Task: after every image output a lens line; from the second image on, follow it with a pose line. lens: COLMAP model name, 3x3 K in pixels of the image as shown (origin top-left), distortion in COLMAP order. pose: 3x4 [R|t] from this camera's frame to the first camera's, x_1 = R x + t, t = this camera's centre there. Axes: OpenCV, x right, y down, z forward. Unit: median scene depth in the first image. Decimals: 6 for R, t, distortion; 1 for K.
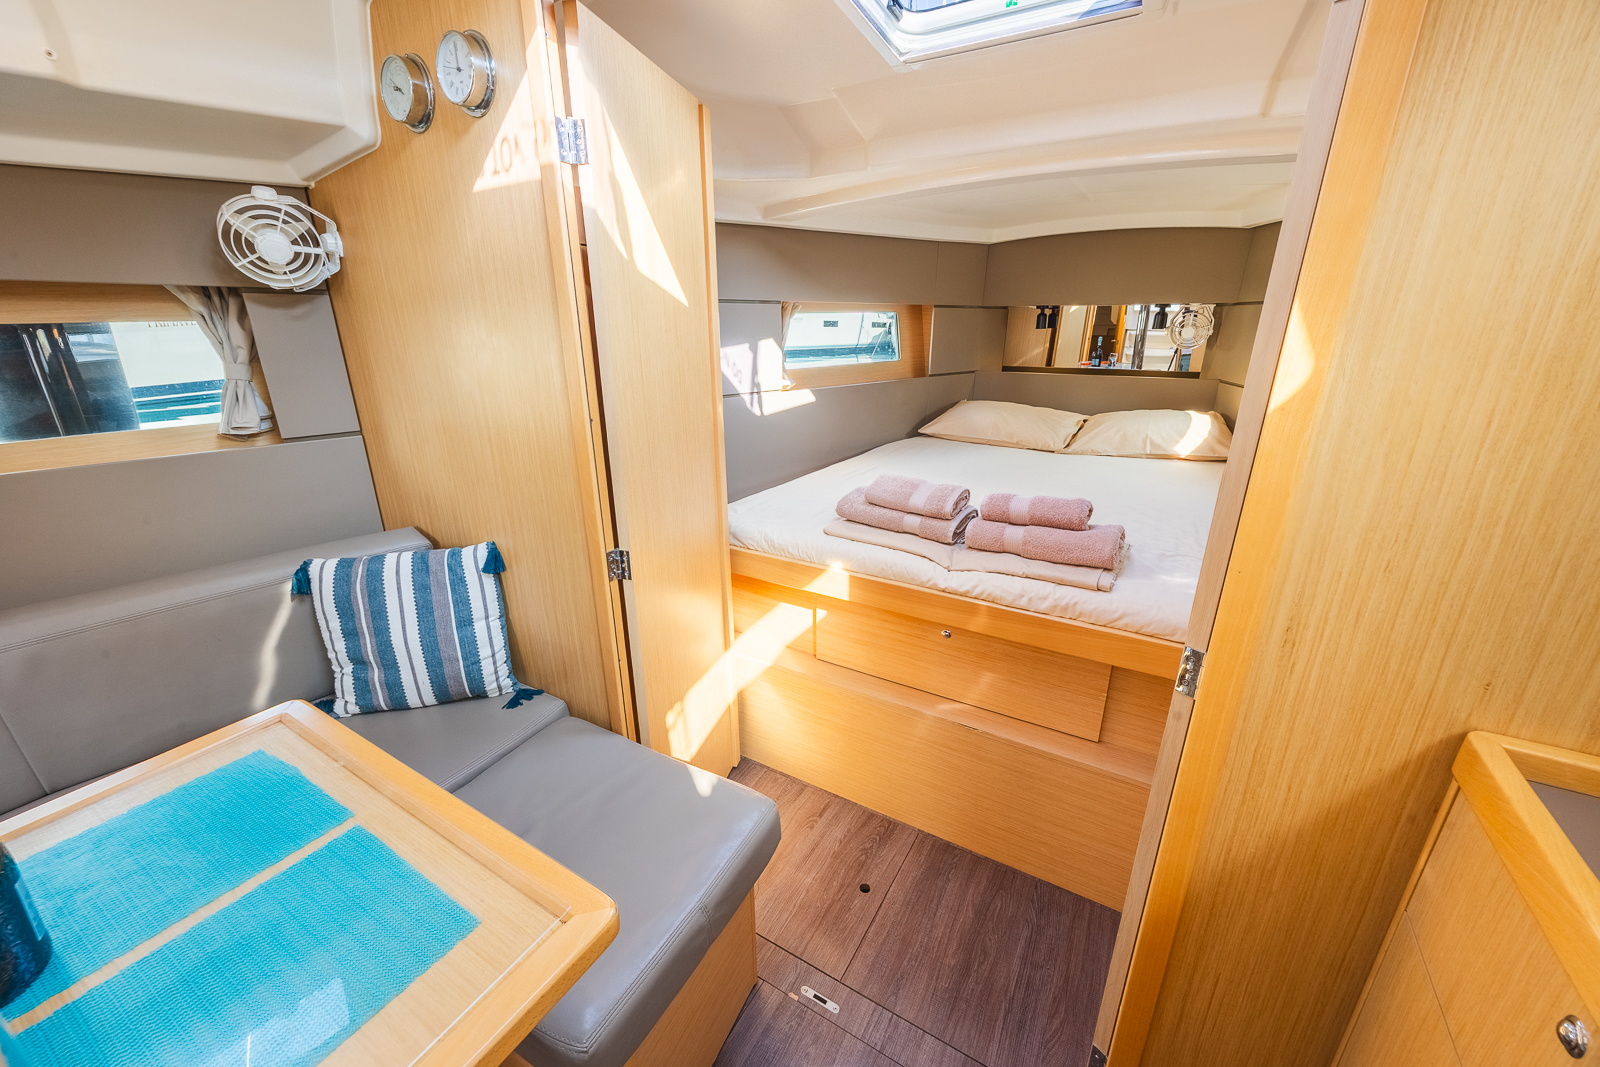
lens RADIAL K [[616.5, 0, 800.0], [0, 616.5, 533.5], [0, 0, 1]] dist [0.000623, 0.000117]
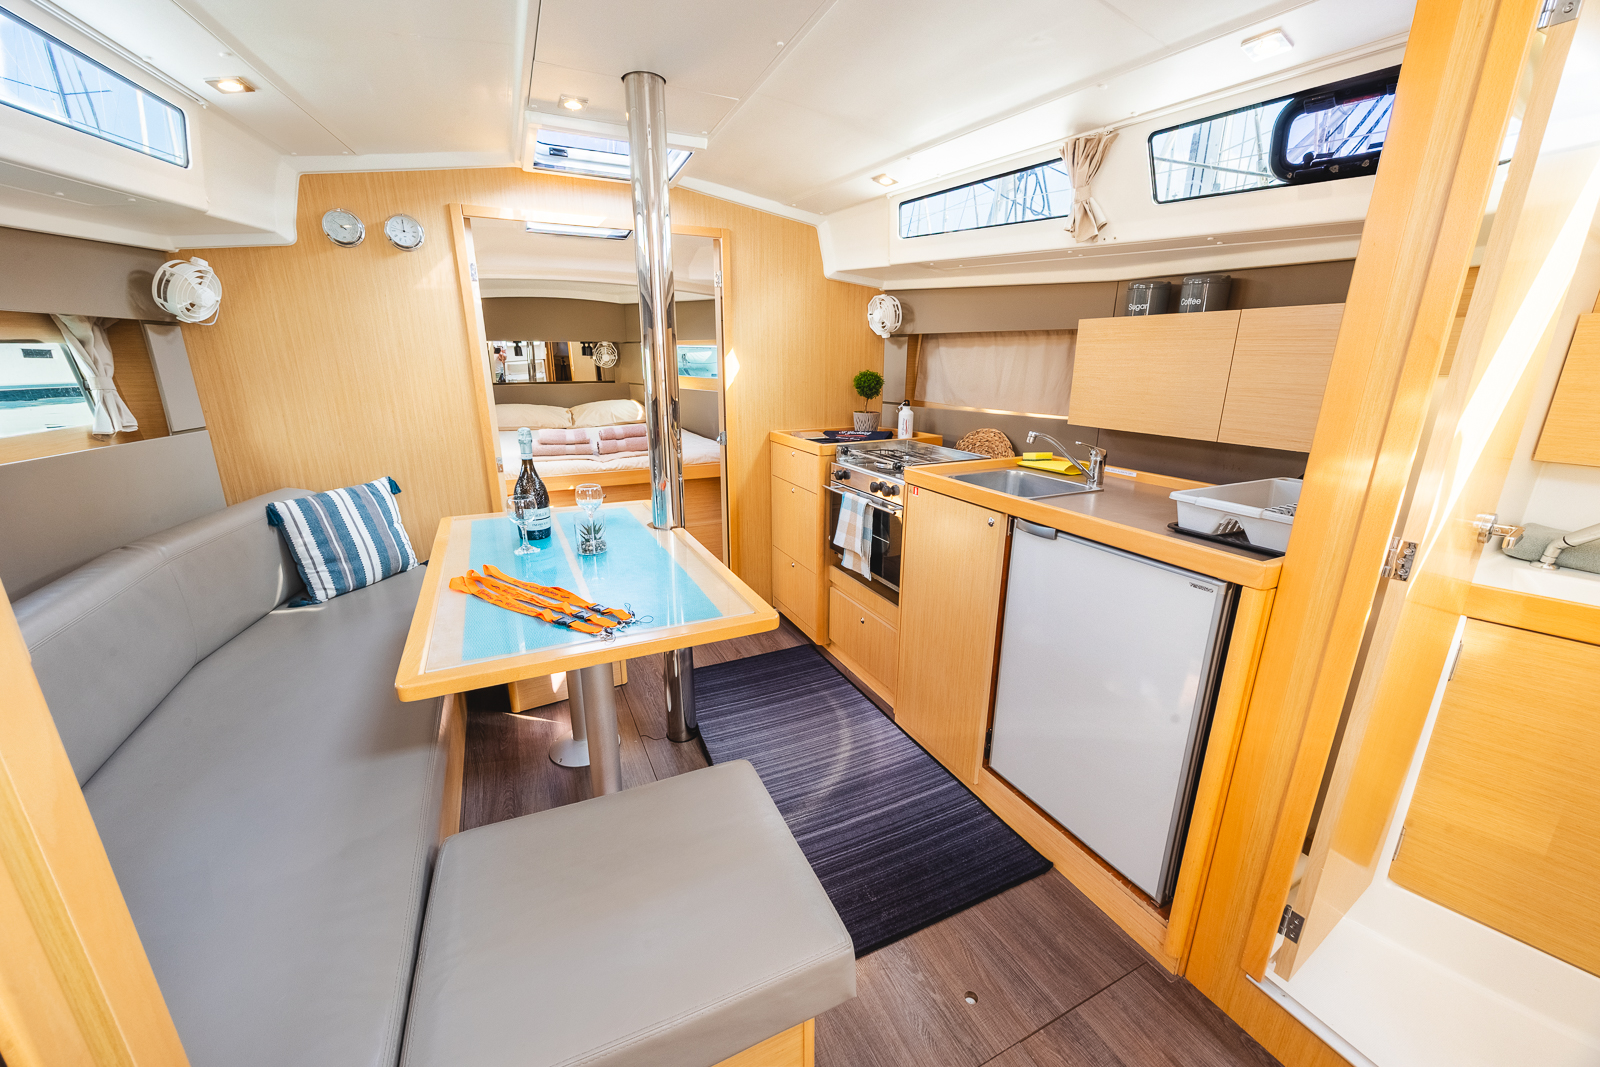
lens RADIAL K [[616.5, 0, 800.0], [0, 616.5, 533.5], [0, 0, 1]] dist [0.000623, 0.000117]
pose [[0.553672, -0.231661, 0.799862, -1.280085], [0.272168, 0.958116, 0.089098, 0.323534], [-0.787001, 0.168366, 0.593533, -0.865824]]
